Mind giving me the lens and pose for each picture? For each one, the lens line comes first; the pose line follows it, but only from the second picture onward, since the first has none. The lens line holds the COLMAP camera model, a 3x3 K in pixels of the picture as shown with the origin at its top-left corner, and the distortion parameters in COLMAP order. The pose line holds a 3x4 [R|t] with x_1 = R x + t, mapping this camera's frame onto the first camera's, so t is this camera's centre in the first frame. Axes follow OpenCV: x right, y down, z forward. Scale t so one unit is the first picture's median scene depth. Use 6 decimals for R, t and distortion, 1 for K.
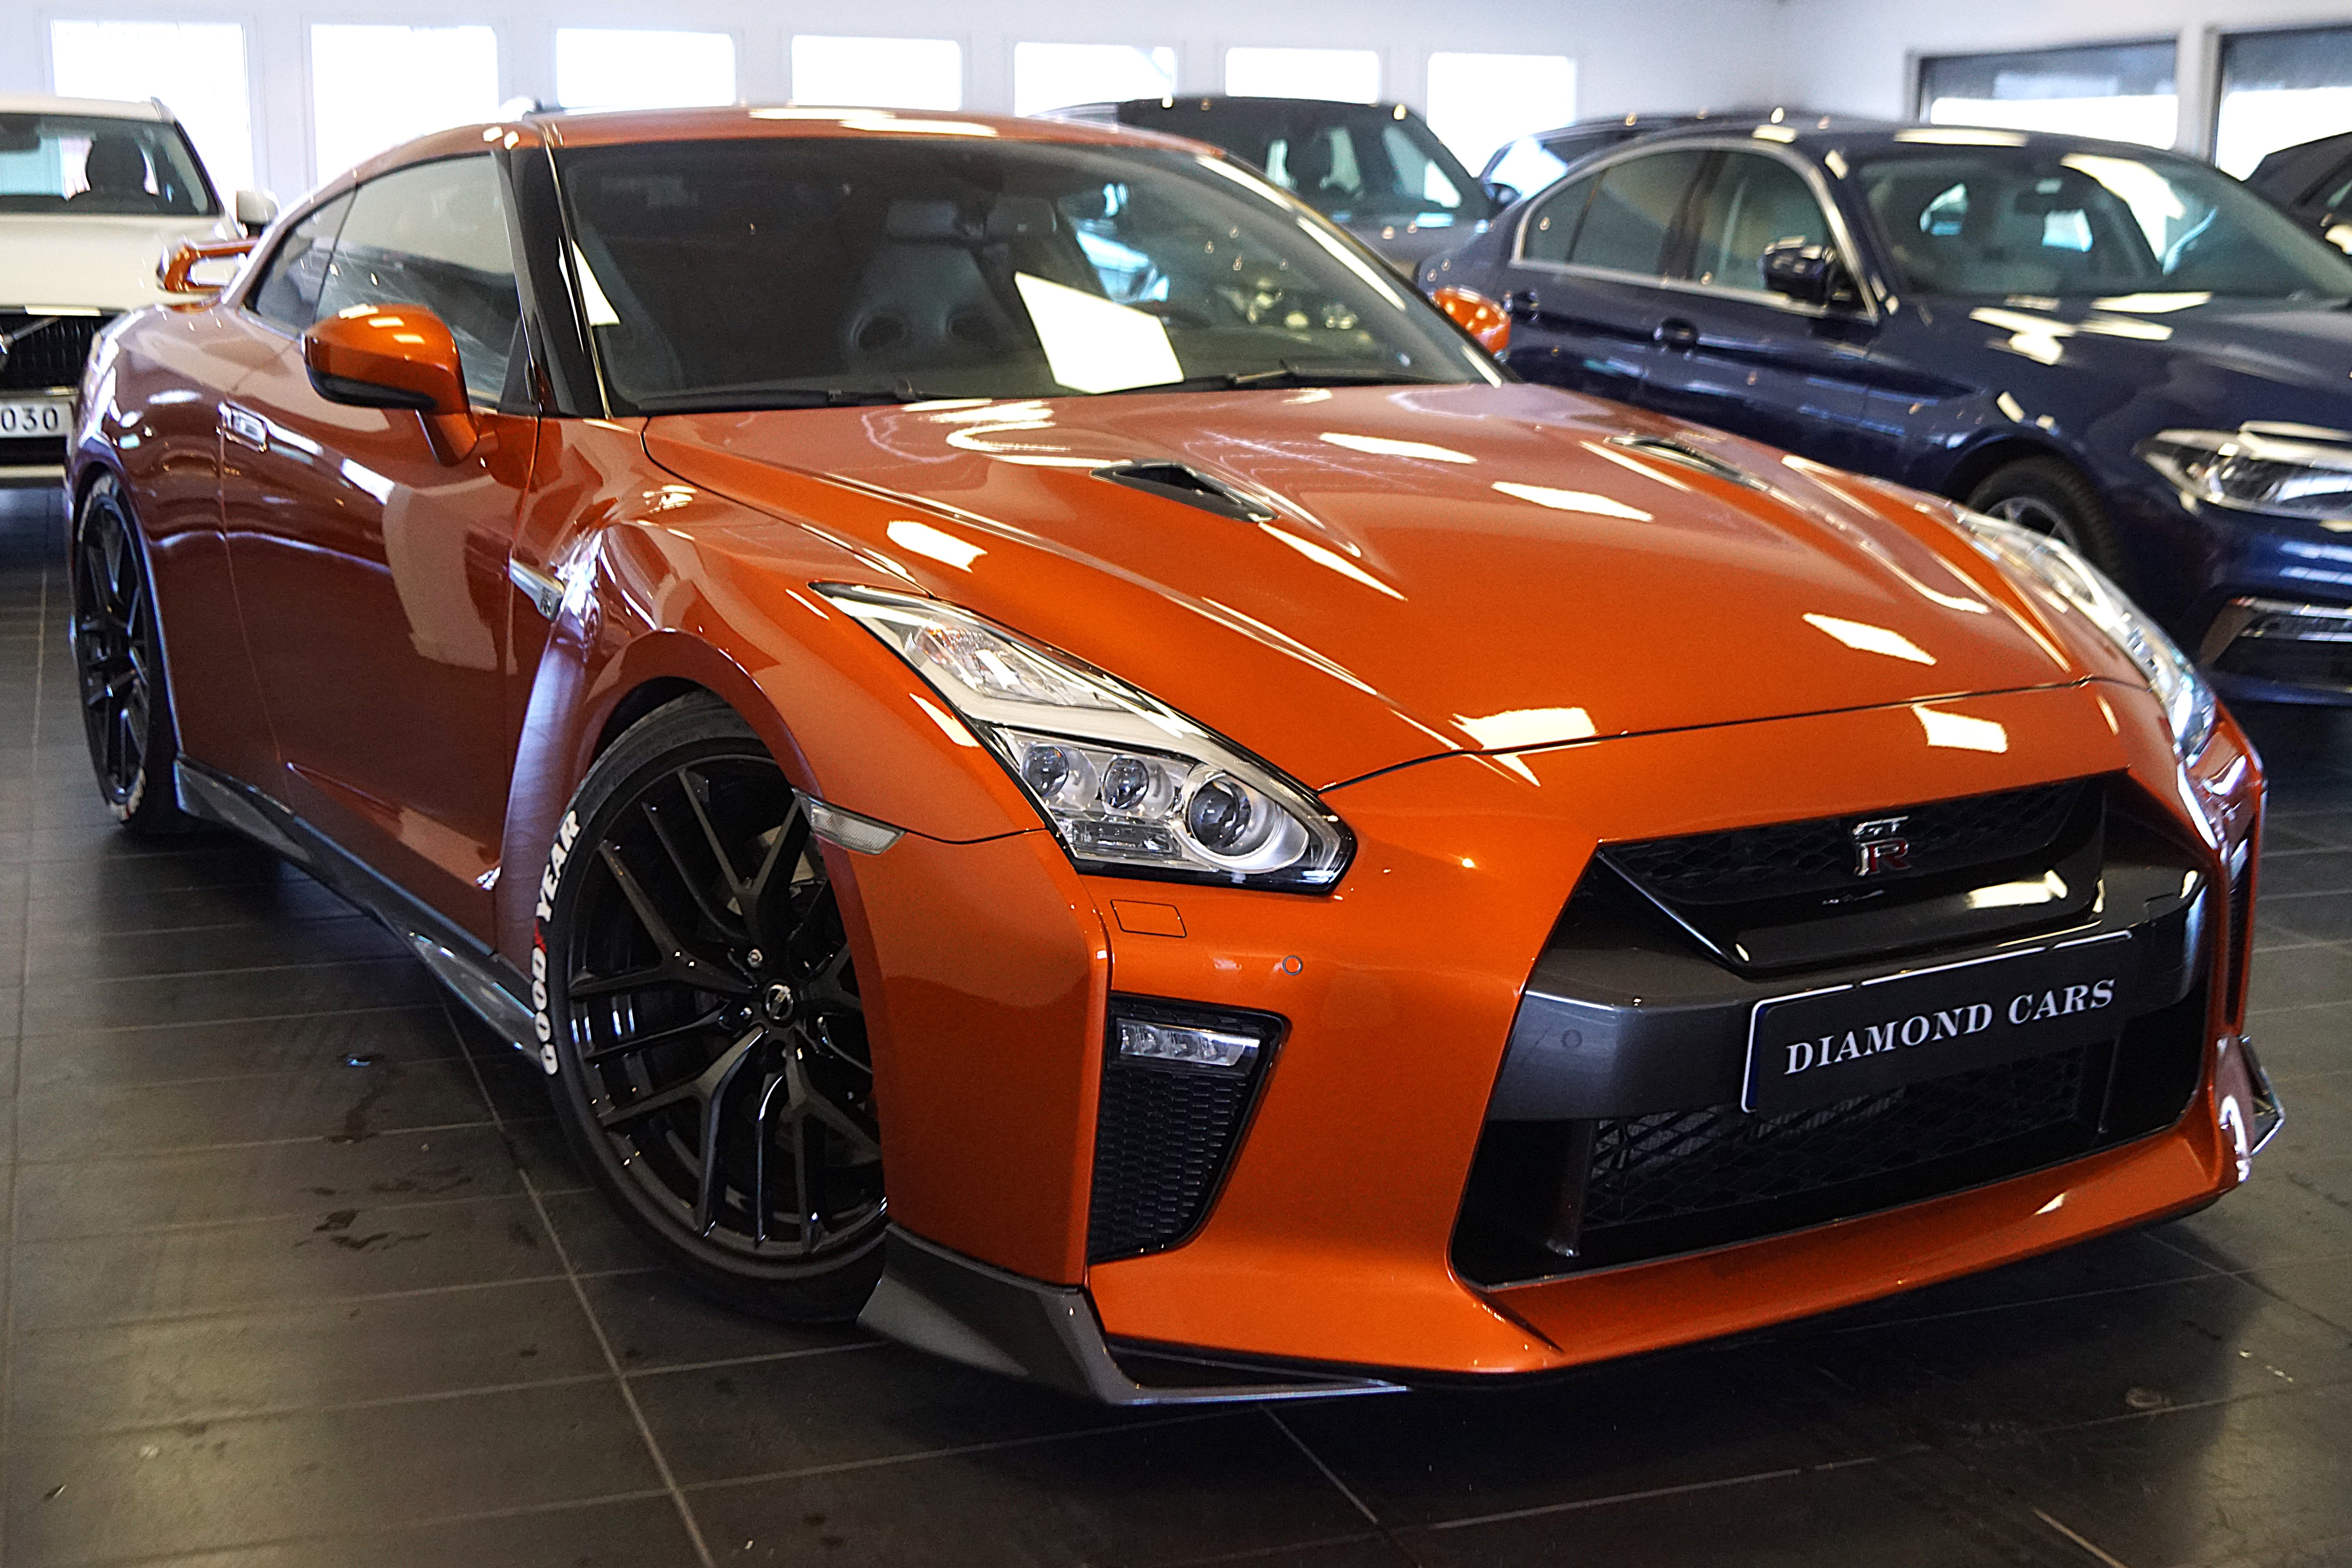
lens RADIAL K [[2786.0, 0, 1175.0], [0, 2786.0, 792.3], [0, 0, 1]] dist [-0.063408, 0.000000]
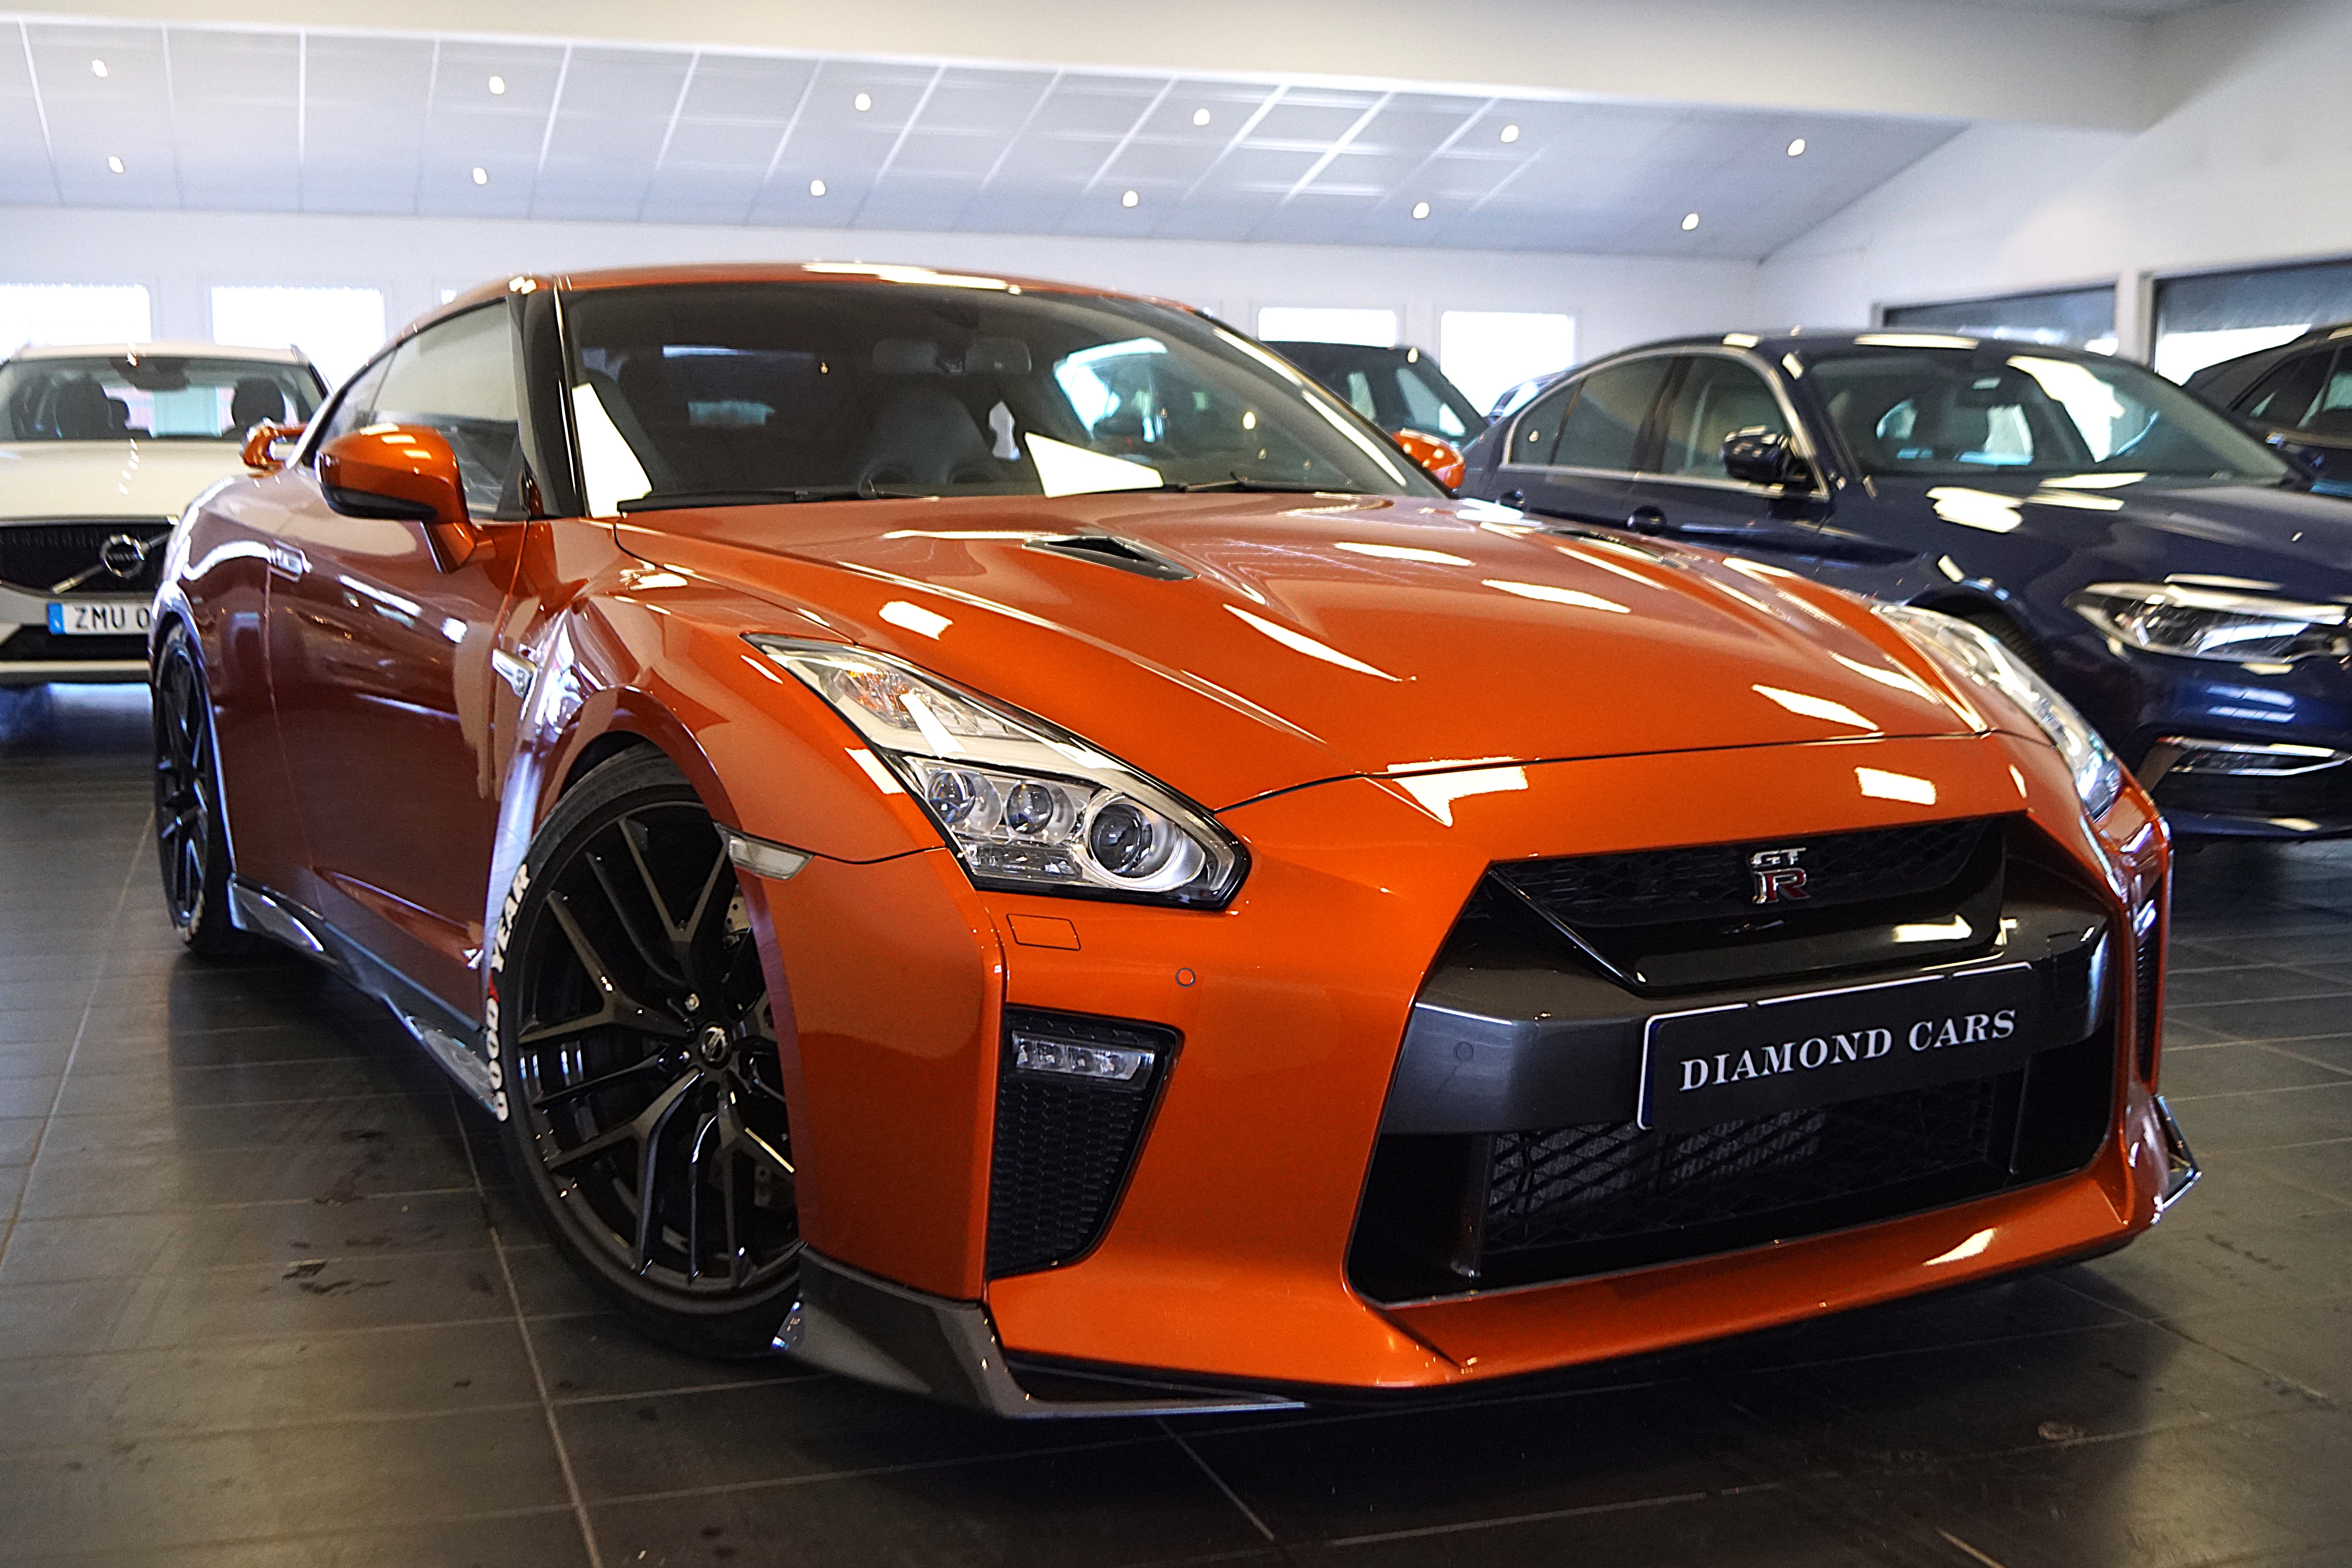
lens RADIAL K [[2475.2, 0, 1198.1], [0, 2475.2, 848.5], [0, 0, 1]] dist [-0.072264, 0.000000]
pose [[0.999670, -0.004519, -0.025291, 0.060637], [0.002682, 0.997387, -0.072197, 0.069622], [0.025551, 0.072105, 0.997070, 0.087326]]
